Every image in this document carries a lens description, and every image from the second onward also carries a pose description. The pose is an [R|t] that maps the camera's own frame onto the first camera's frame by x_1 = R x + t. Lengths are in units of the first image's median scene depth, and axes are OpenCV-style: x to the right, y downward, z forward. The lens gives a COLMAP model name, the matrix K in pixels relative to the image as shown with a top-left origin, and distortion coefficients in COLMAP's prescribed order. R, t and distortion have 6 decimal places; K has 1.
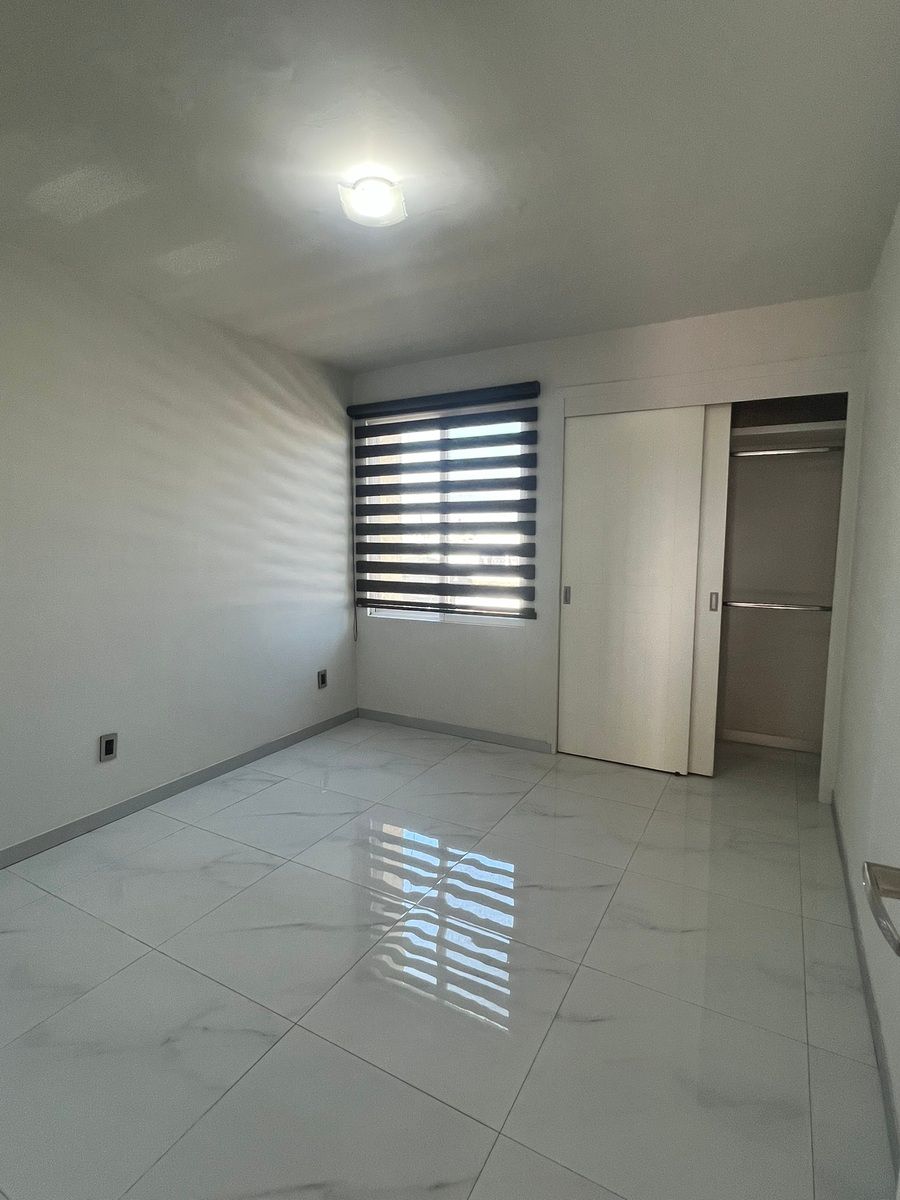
lens RADIAL K [[594.6, 0, 447.3], [0, 594.6, 599.8], [0, 0, 1]] dist [-0.001220, -0.000666]
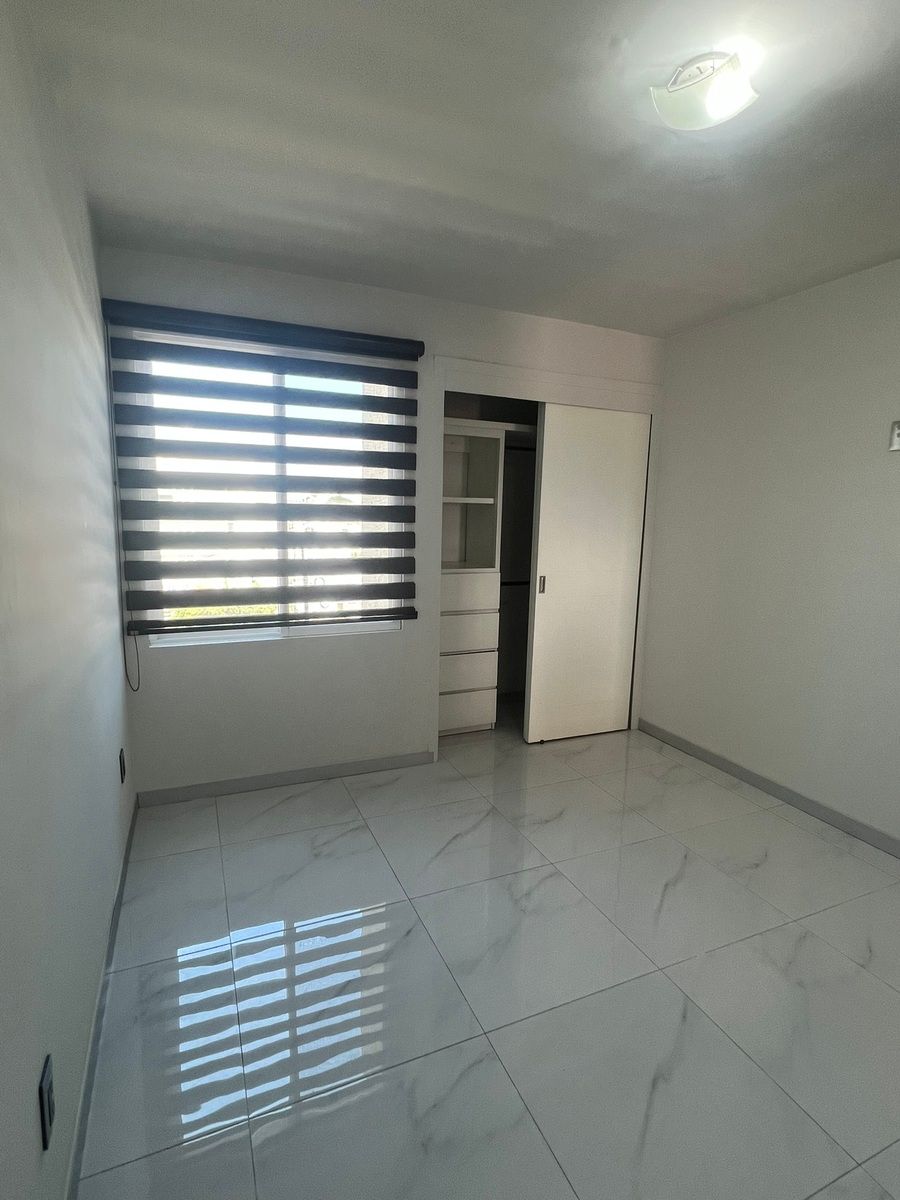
lens RADIAL K [[594.6, 0, 447.9], [0, 594.6, 607.4], [0, 0, 1]] dist [-0.001220, -0.000666]
pose [[0.613975, -0.116033, 0.780750, -0.466988], [0.066972, 0.993227, 0.094944, -0.059538], [-0.786479, -0.006005, 0.617588, 0.389302]]
